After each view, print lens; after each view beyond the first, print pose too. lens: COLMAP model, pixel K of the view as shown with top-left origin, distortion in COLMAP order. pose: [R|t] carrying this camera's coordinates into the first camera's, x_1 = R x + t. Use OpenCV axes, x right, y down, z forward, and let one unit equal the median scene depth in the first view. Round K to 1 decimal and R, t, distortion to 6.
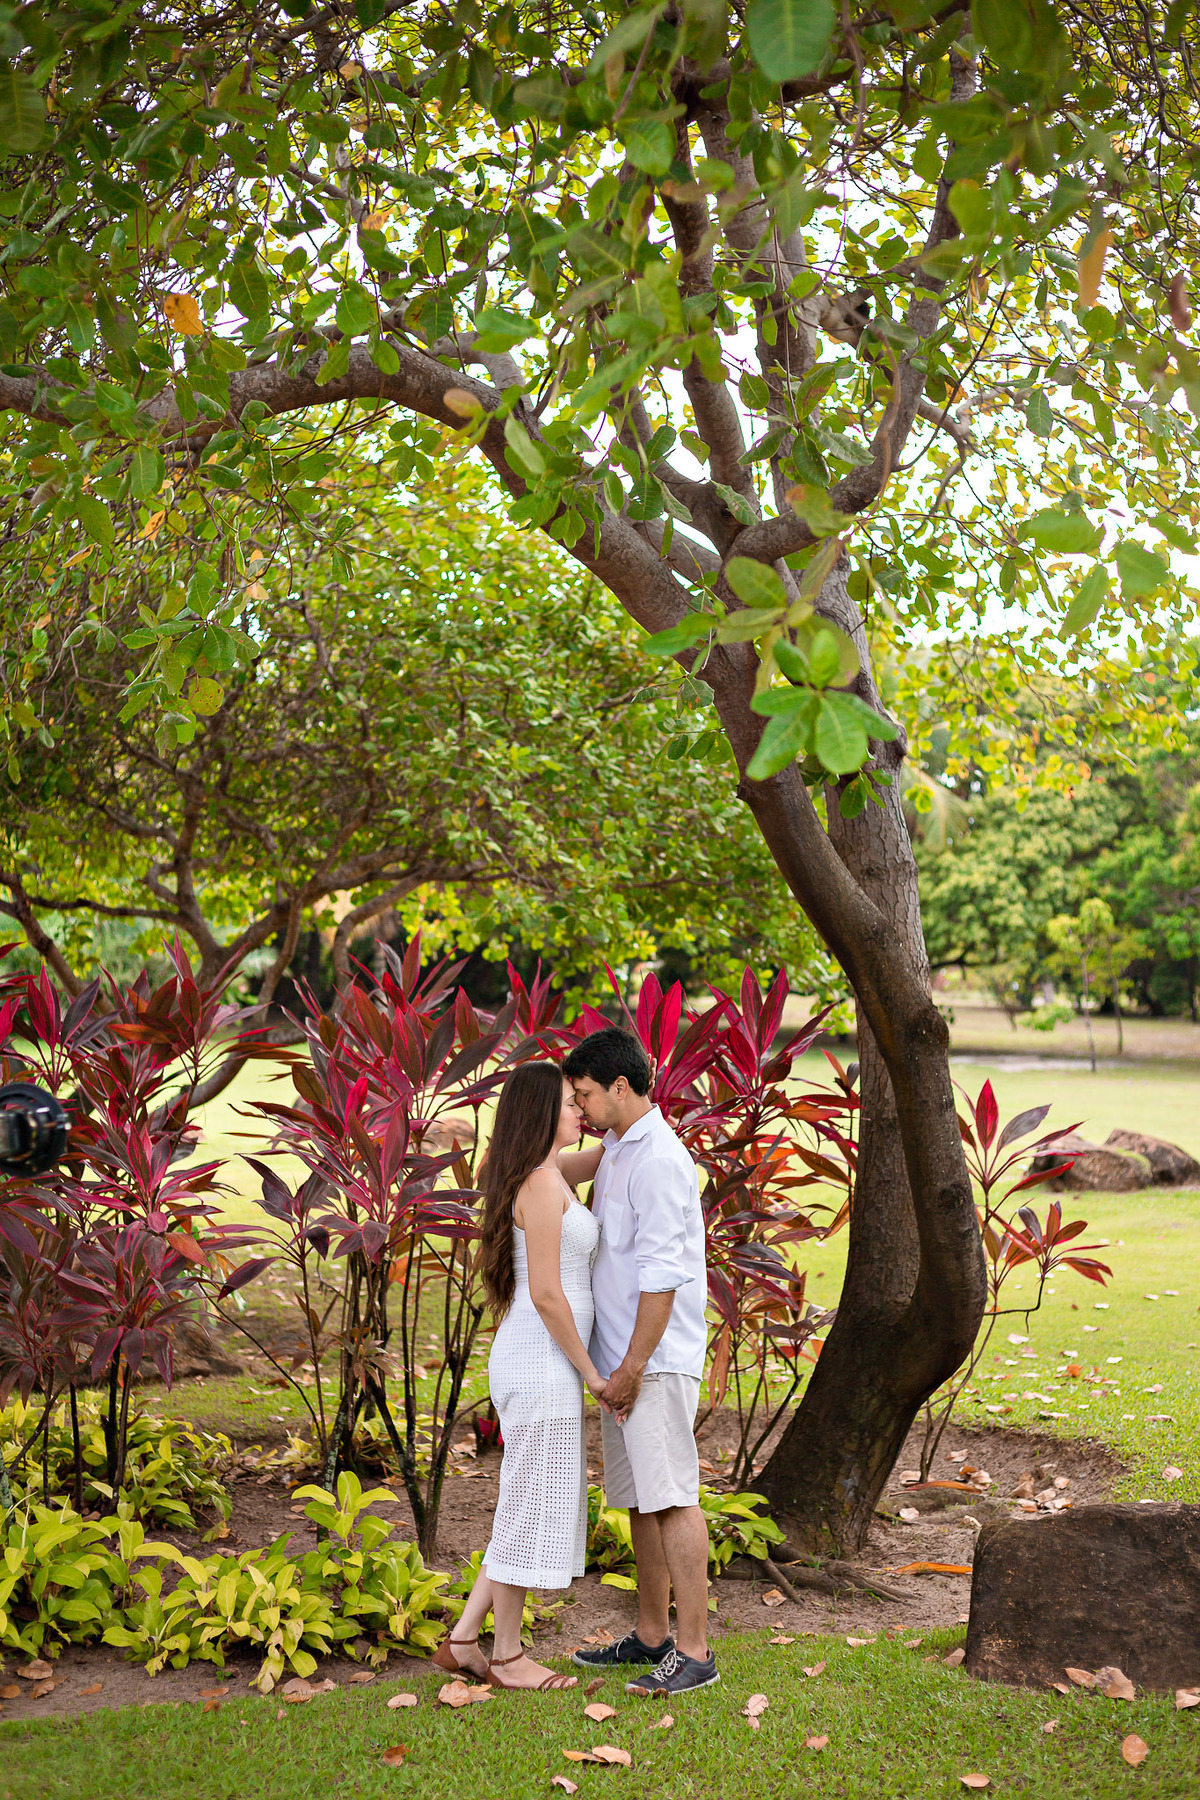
lens RADIAL K [[2610.6, 0, 596.3], [0, 2610.6, 901.5], [0, 0, 1]] dist [0.016519, 0.000000]
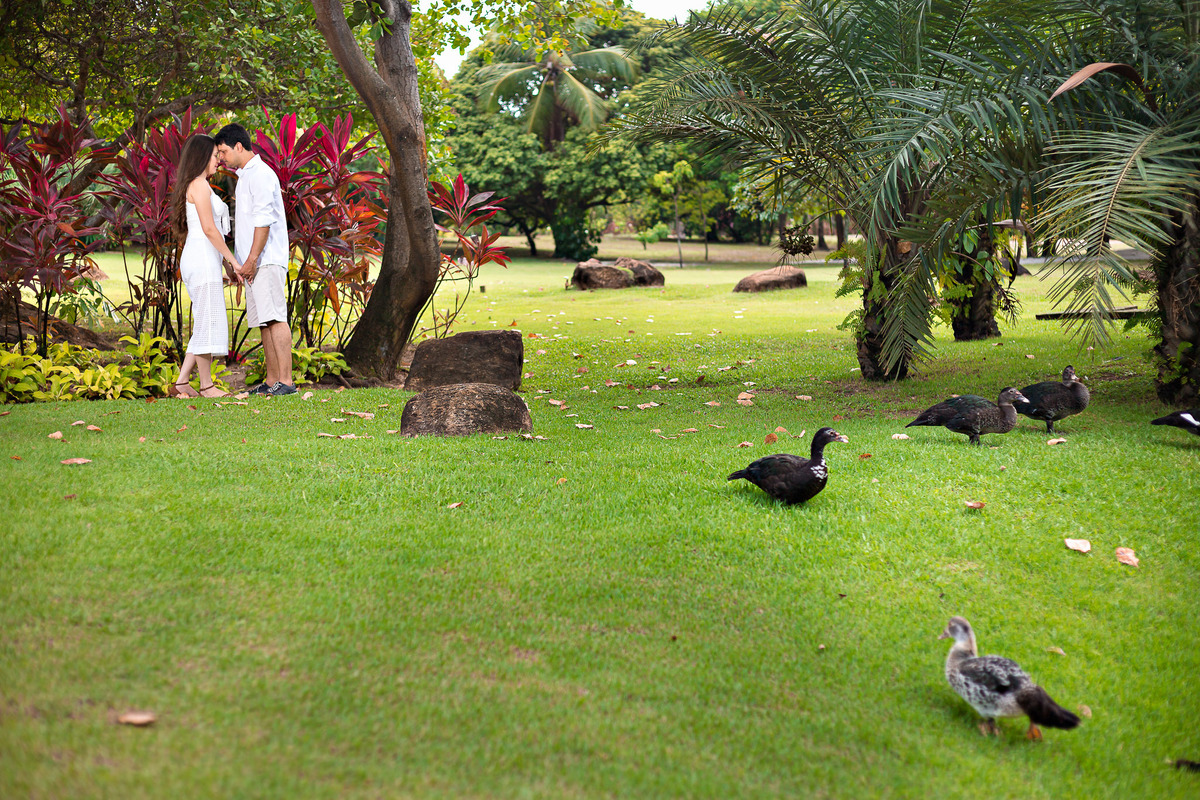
lens RADIAL K [[1740.4, 0, 603.7], [0, 1740.4, 397.5], [0, 0, 1]] dist [0.016519, 0.000000]
pose [[0.993369, -0.017560, 0.113625, 0.059060], [0.003593, 0.992527, 0.121974, 0.043726], [-0.114918, -0.120757, 0.986008, -0.247420]]
